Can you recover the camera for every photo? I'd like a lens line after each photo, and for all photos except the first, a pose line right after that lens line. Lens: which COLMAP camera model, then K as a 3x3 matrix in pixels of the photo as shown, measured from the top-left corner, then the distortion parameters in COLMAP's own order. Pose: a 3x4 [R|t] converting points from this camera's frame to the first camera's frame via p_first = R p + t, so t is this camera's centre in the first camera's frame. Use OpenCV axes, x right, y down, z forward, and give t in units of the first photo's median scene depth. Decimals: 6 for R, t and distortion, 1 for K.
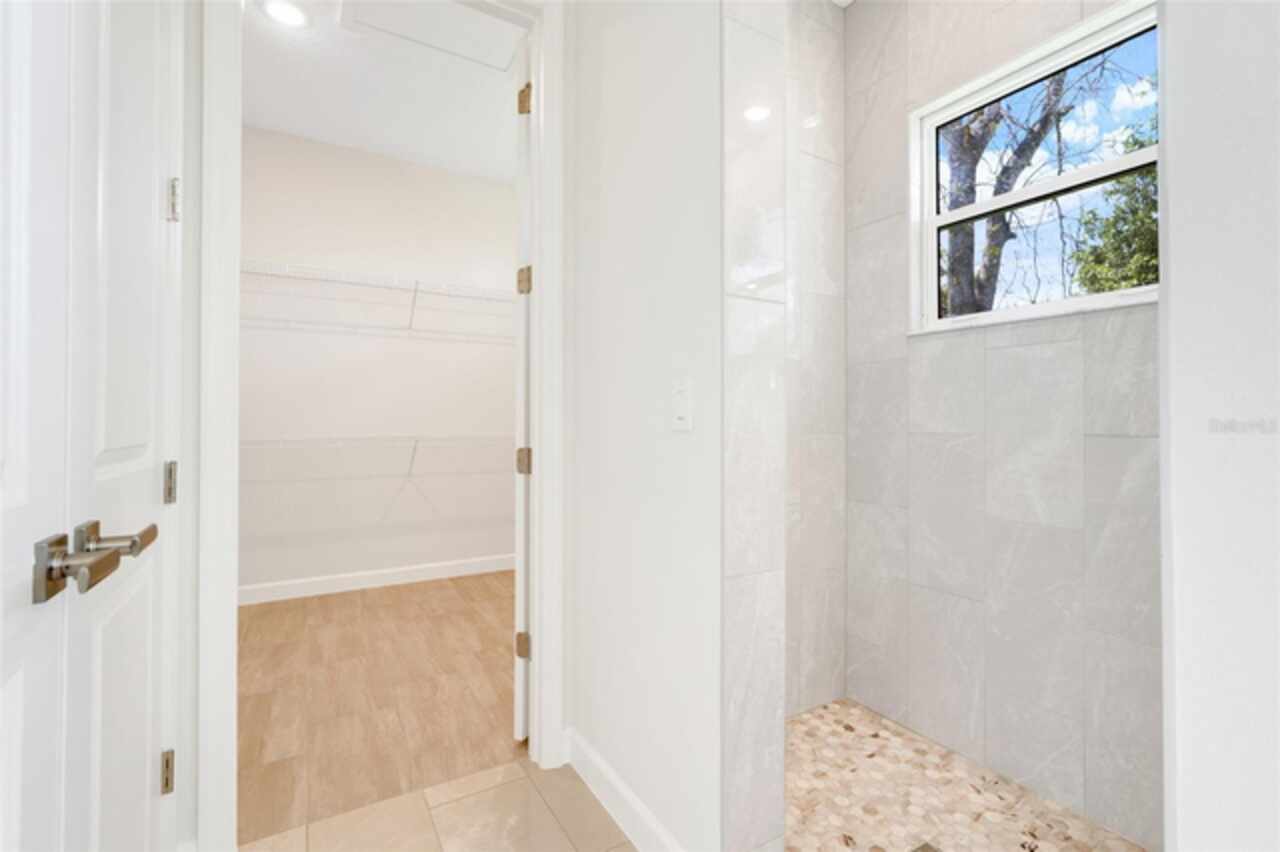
lens RADIAL K [[562.5, 0, 640.0], [0, 562.5, 426.0], [0, 0, 1]] dist [-0.004062, -0.000321]
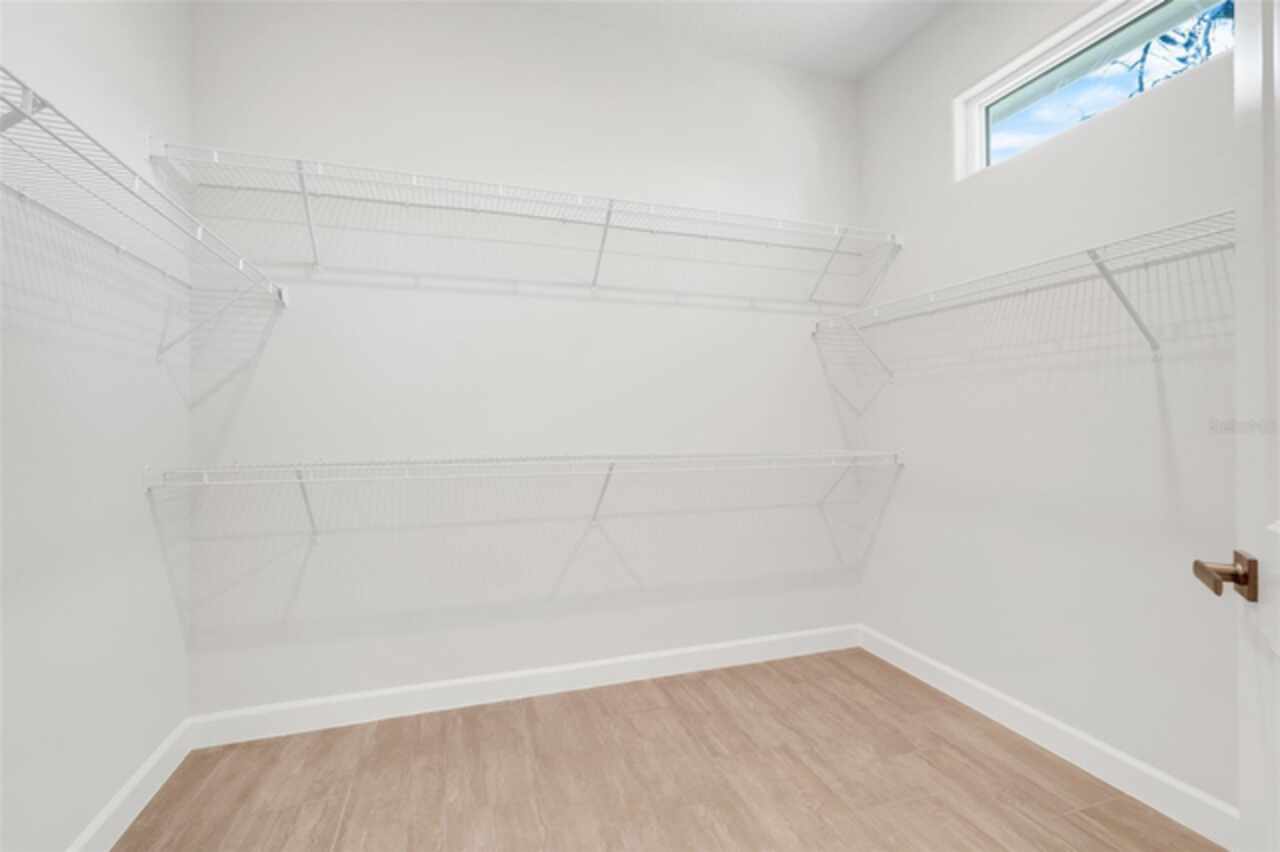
lens RADIAL K [[562.5, 0, 640.0], [0, 562.5, 426.0], [0, 0, 1]] dist [-0.004062, -0.000321]
pose [[0.976577, -0.000257, -0.215167, -0.239678], [0.002472, 0.999947, 0.010027, -0.022981], [0.215153, -0.010324, 0.976526, 0.421392]]
